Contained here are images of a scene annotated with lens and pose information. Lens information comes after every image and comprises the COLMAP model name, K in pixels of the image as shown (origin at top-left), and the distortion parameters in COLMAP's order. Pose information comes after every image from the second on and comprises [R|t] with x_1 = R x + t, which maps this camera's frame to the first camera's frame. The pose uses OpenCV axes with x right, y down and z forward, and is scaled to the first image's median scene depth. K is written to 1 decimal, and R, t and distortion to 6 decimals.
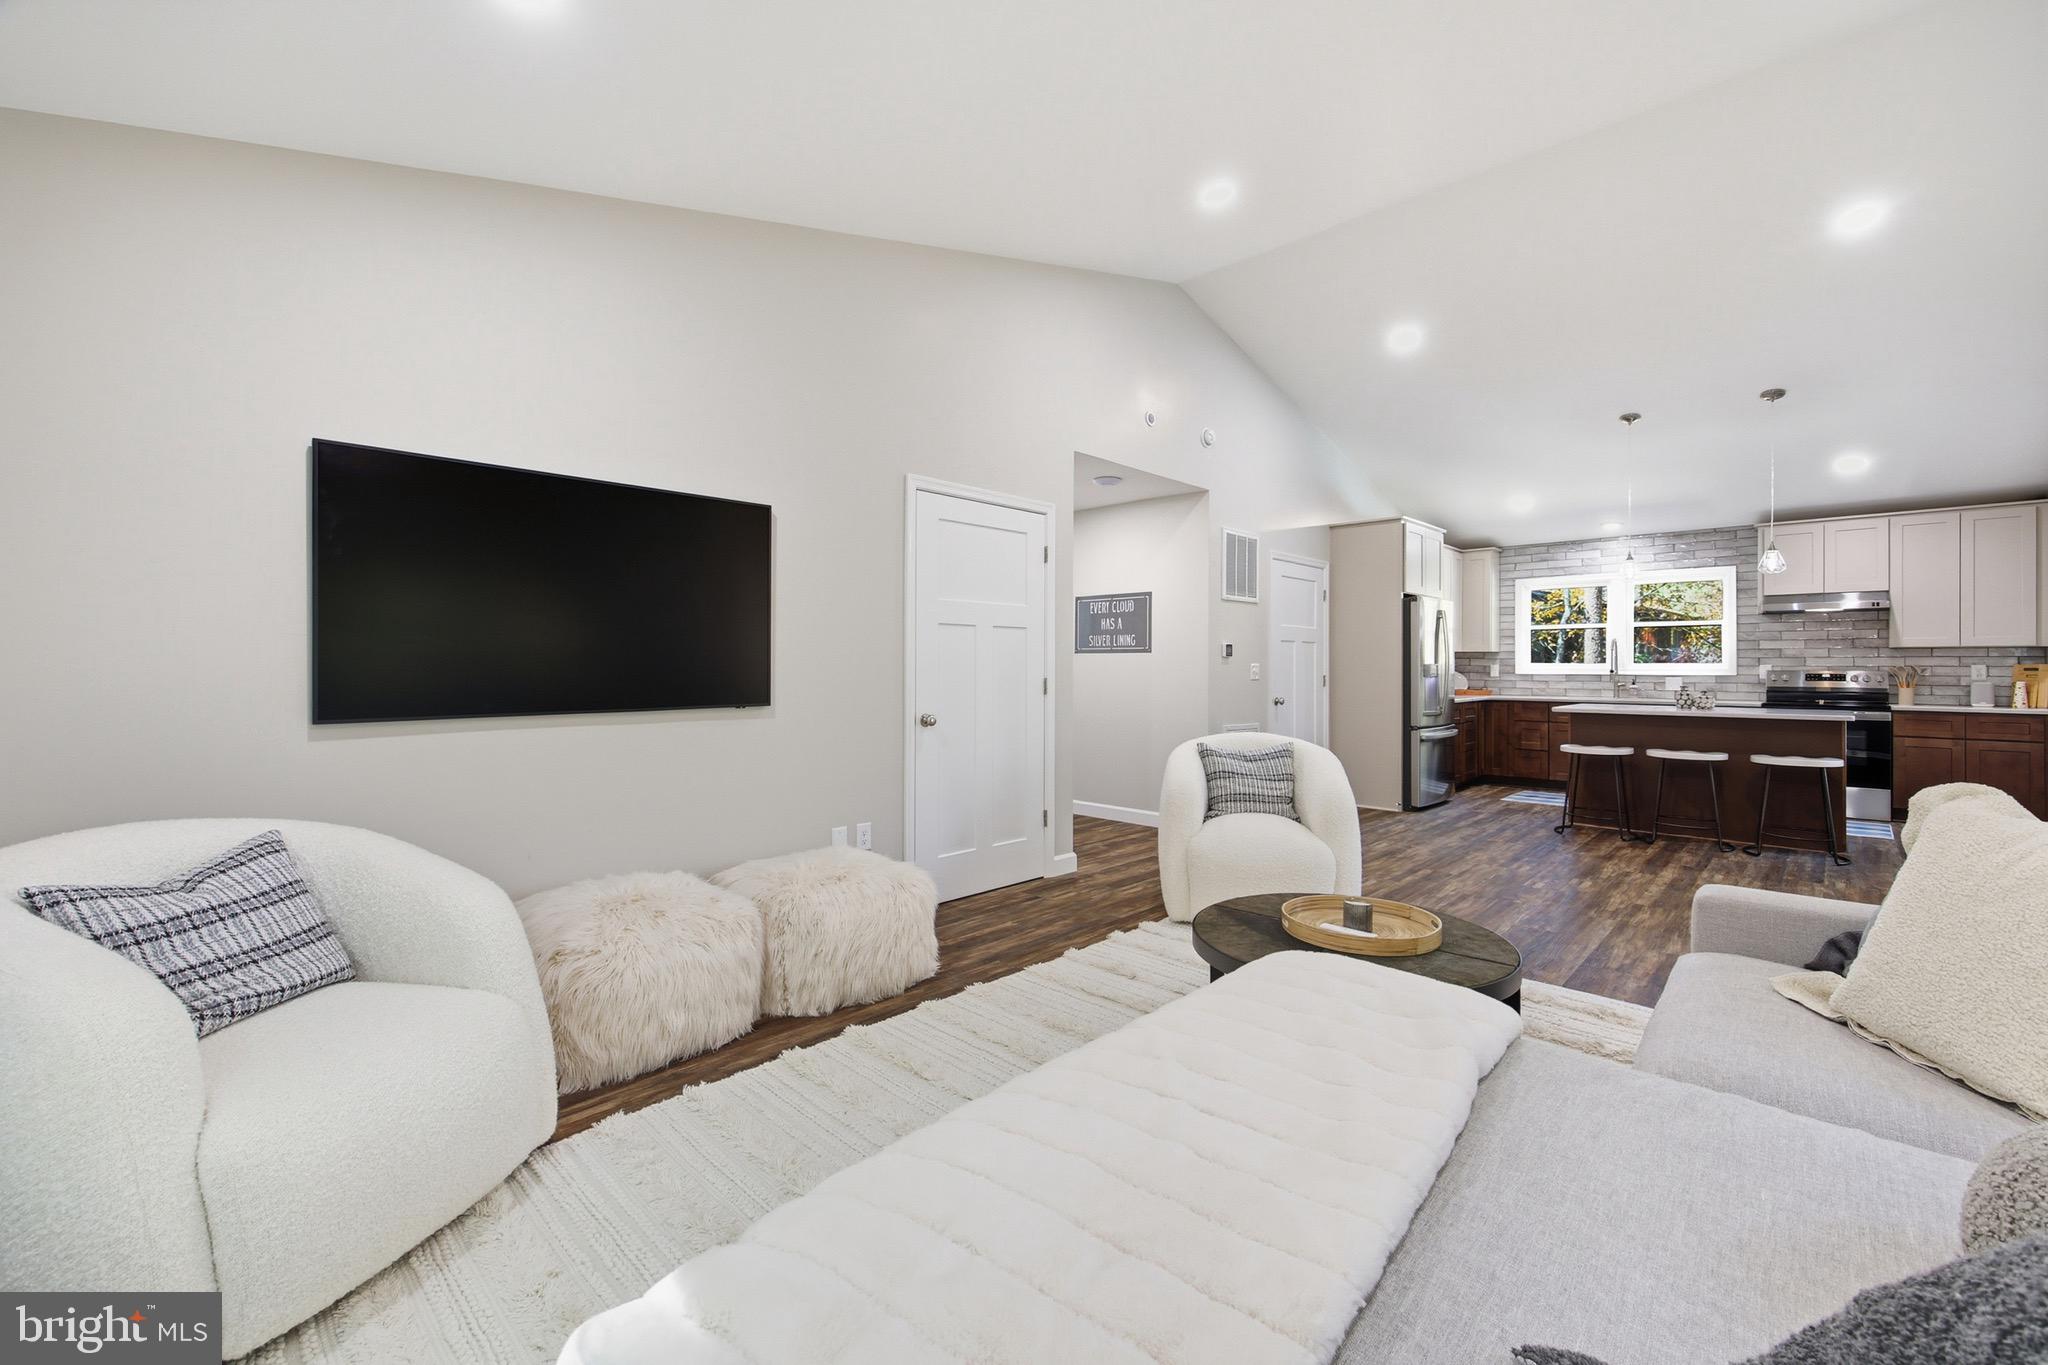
lens RADIAL K [[842.0, 0, 1023.9], [0, 842.0, 662.8], [0, 0, 1]] dist [-0.000392, -0.000142]
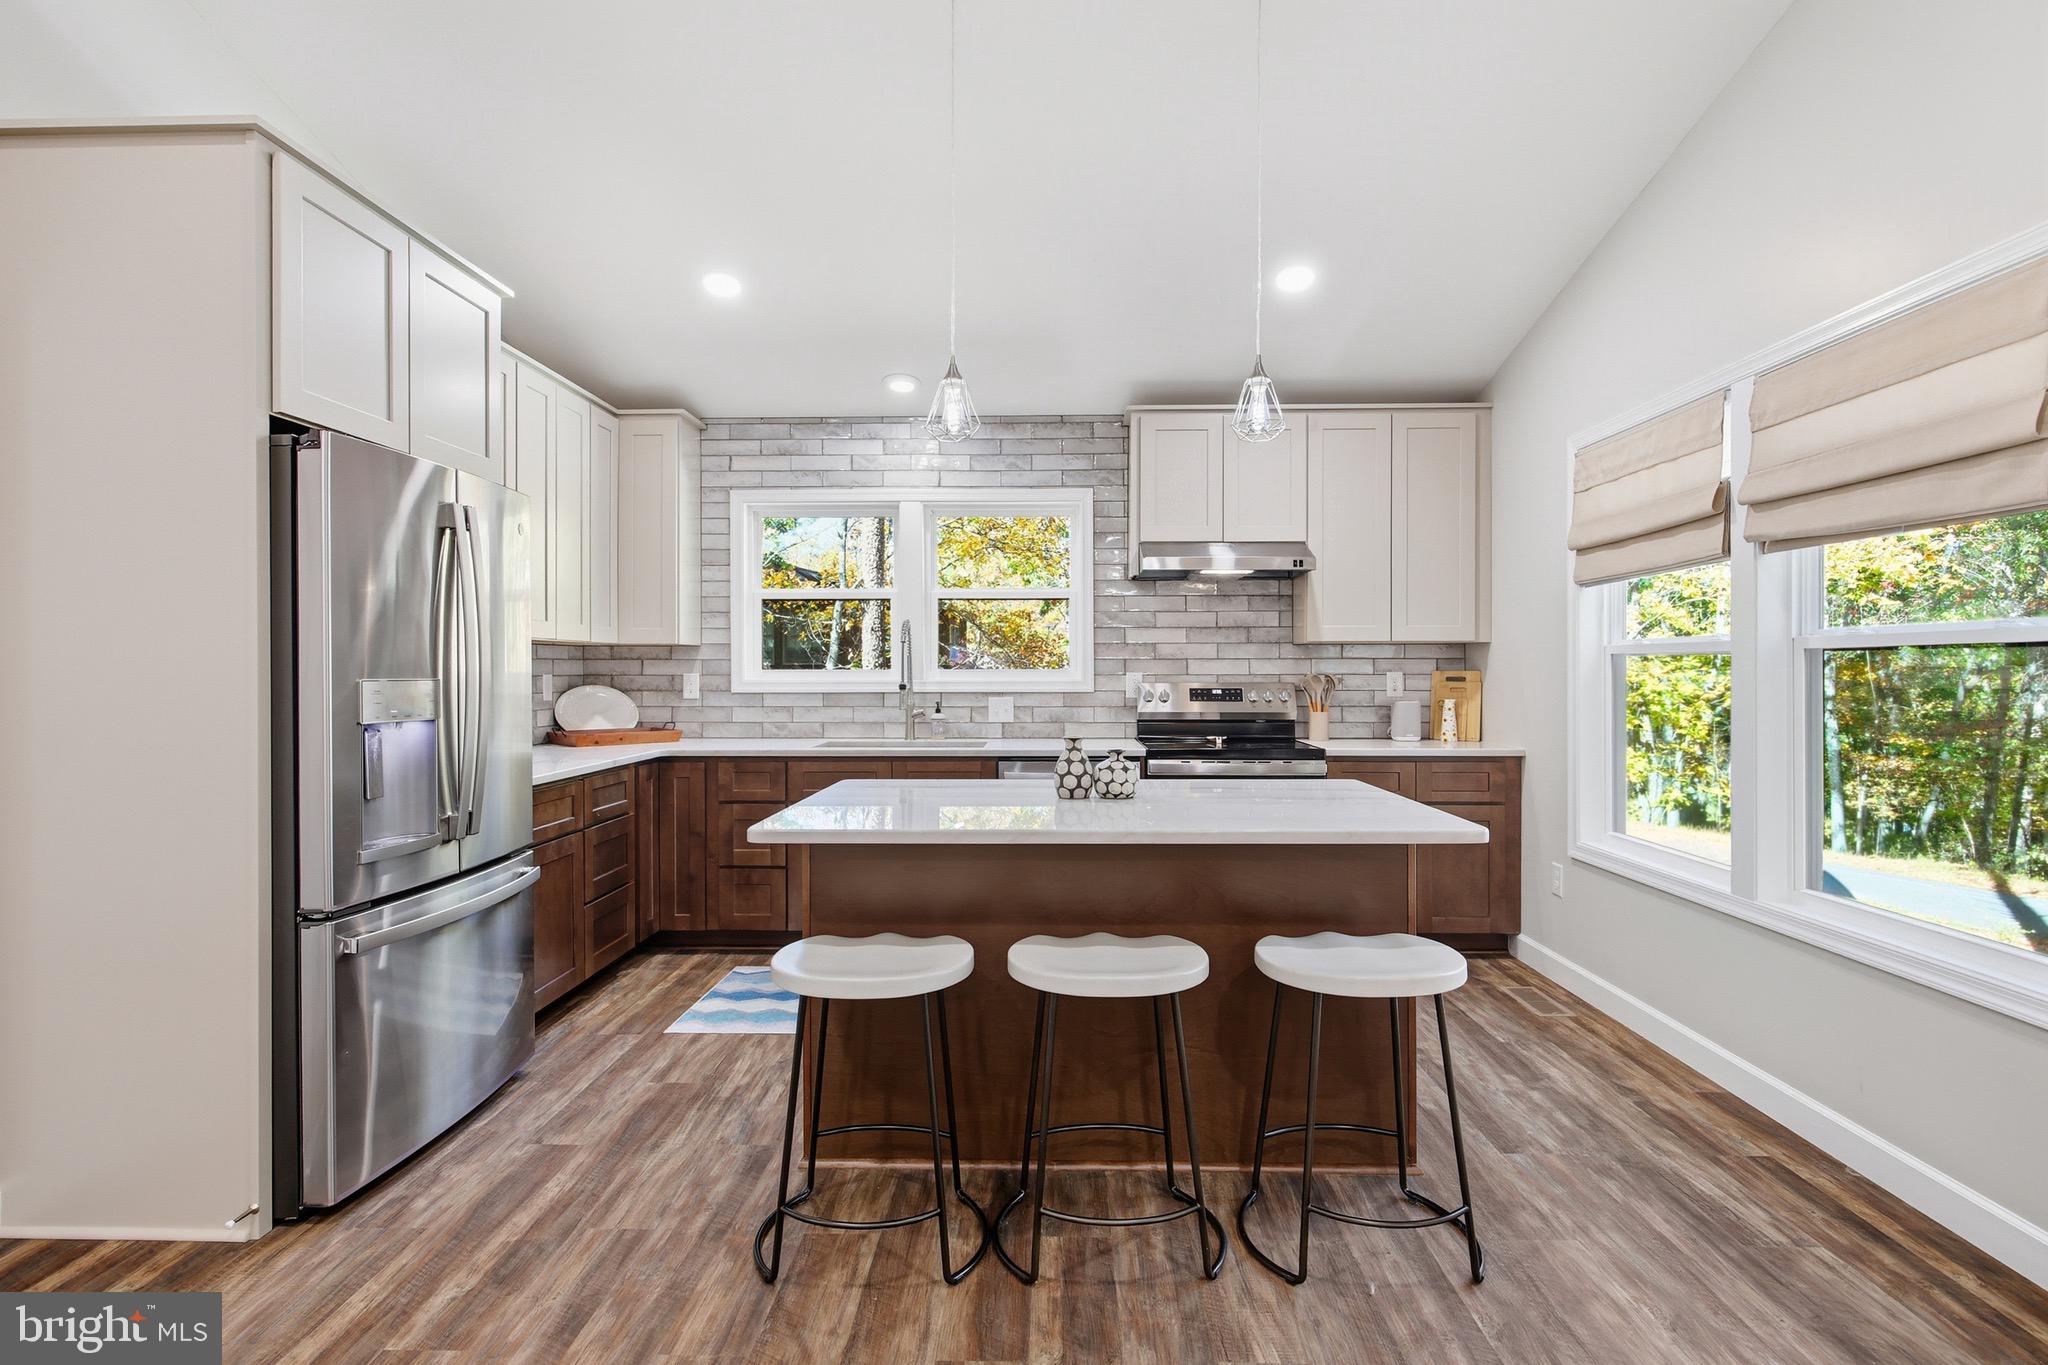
lens RADIAL K [[1048.6, 0, 1031.7], [0, 1048.6, 672.3], [0, 0, 1]] dist [0.001487, -0.000268]
pose [[0.736350, -0.005419, 0.676579, 0.367075], [0.000424, 0.999971, 0.007548, -0.002741], [-0.676601, -0.005271, 0.736331, 0.537812]]
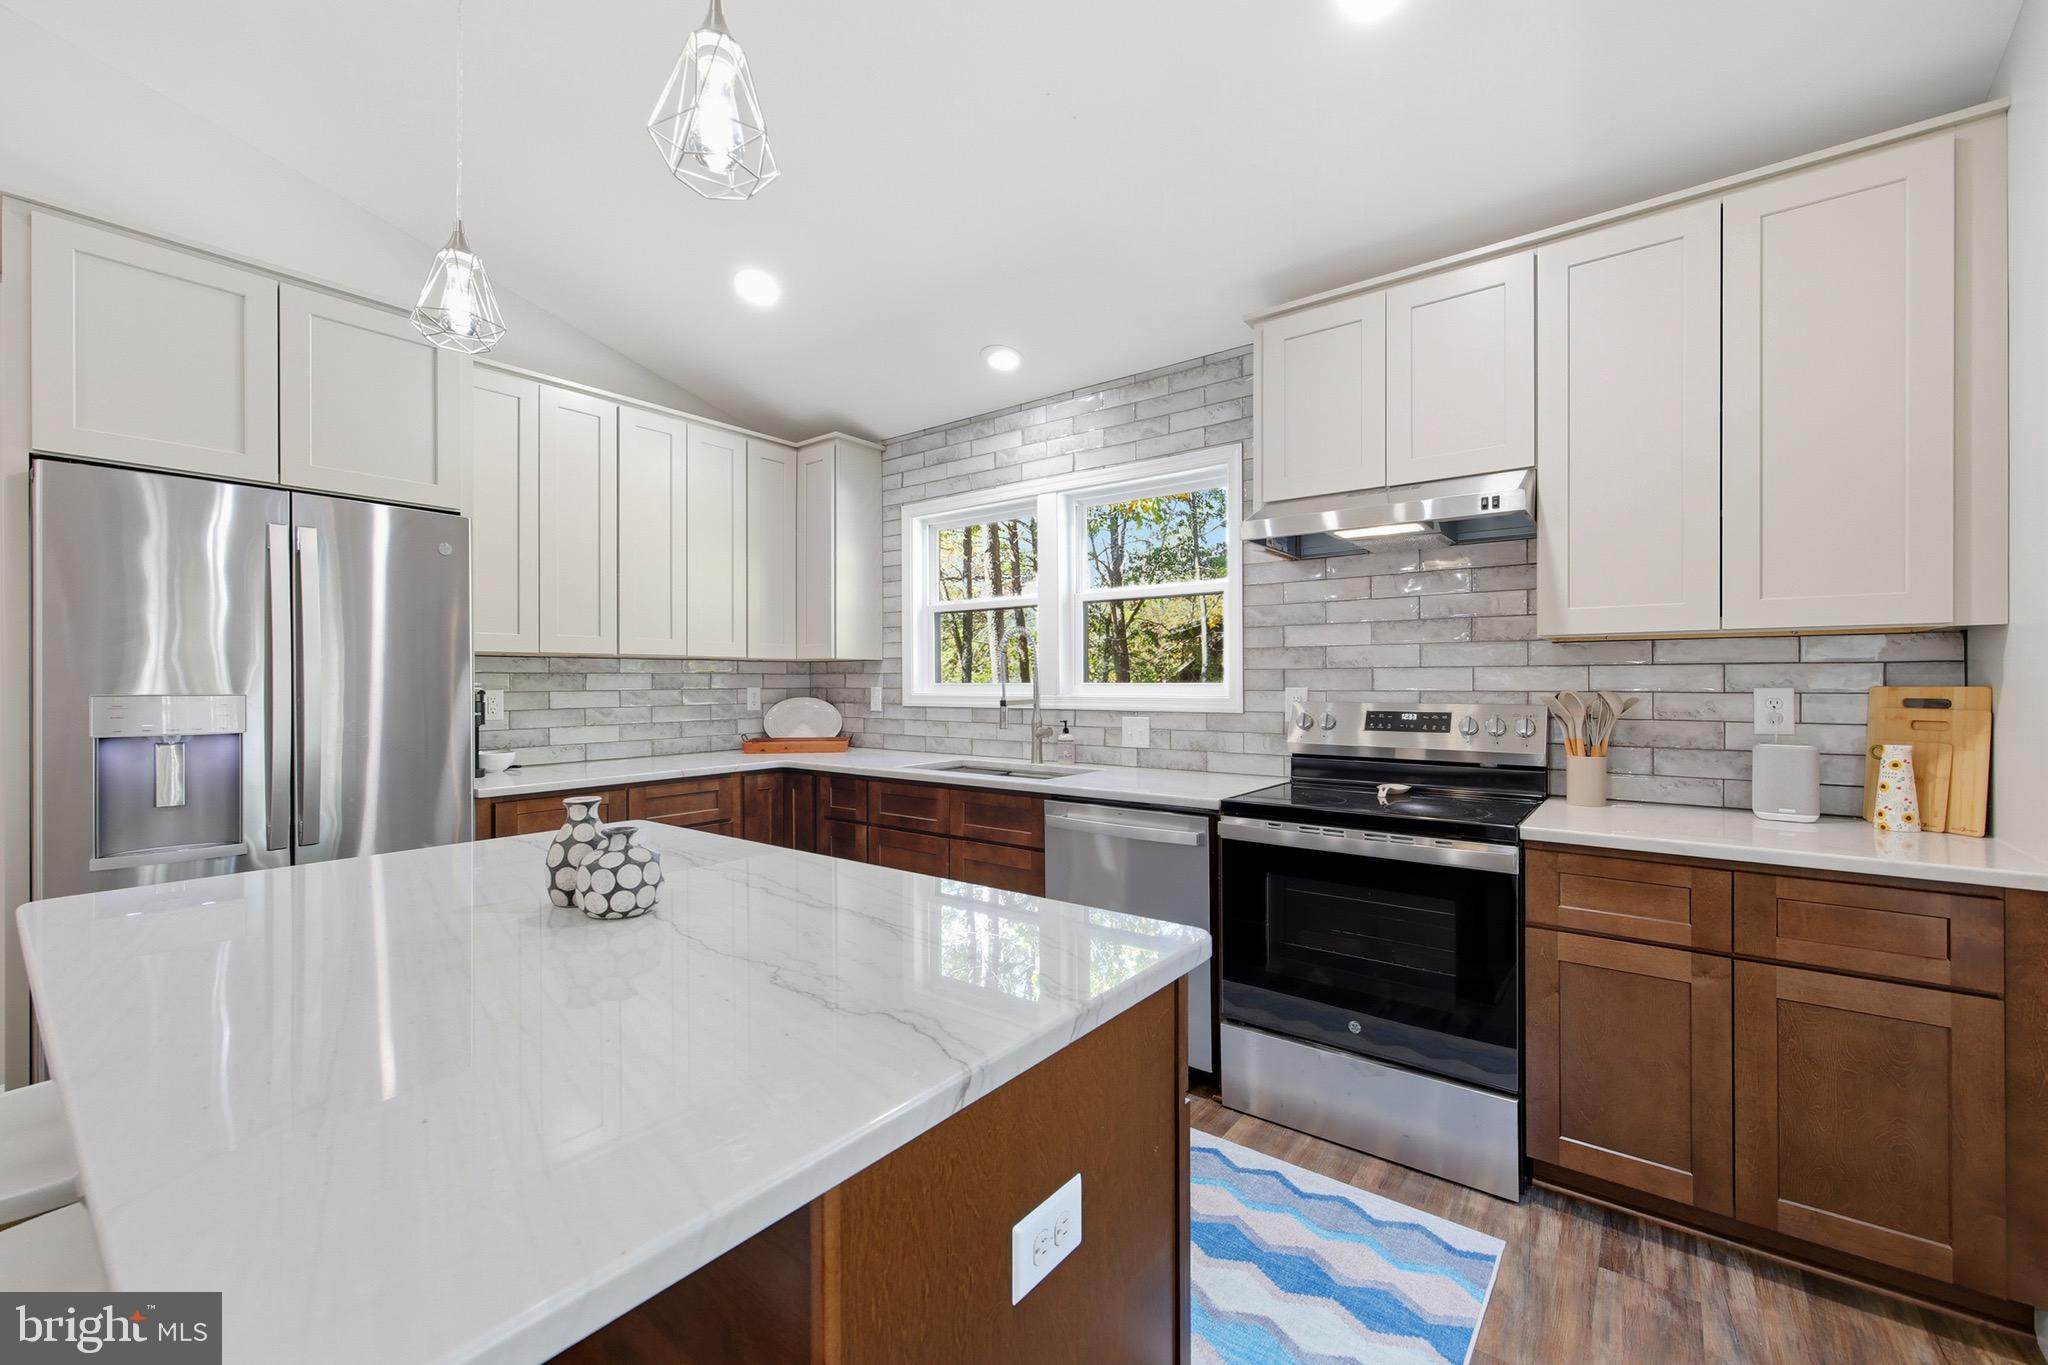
lens RADIAL K [[833.2, 0, 1025.4], [0, 833.2, 677.6], [0, 0, 1]] dist [0.000977, 0.000354]
pose [[0.993812, -0.005656, 0.110927, 0.704605], [0.005597, 0.999984, 0.000838, -0.003048], [-0.110930, -0.000212, 0.993828, 0.617871]]
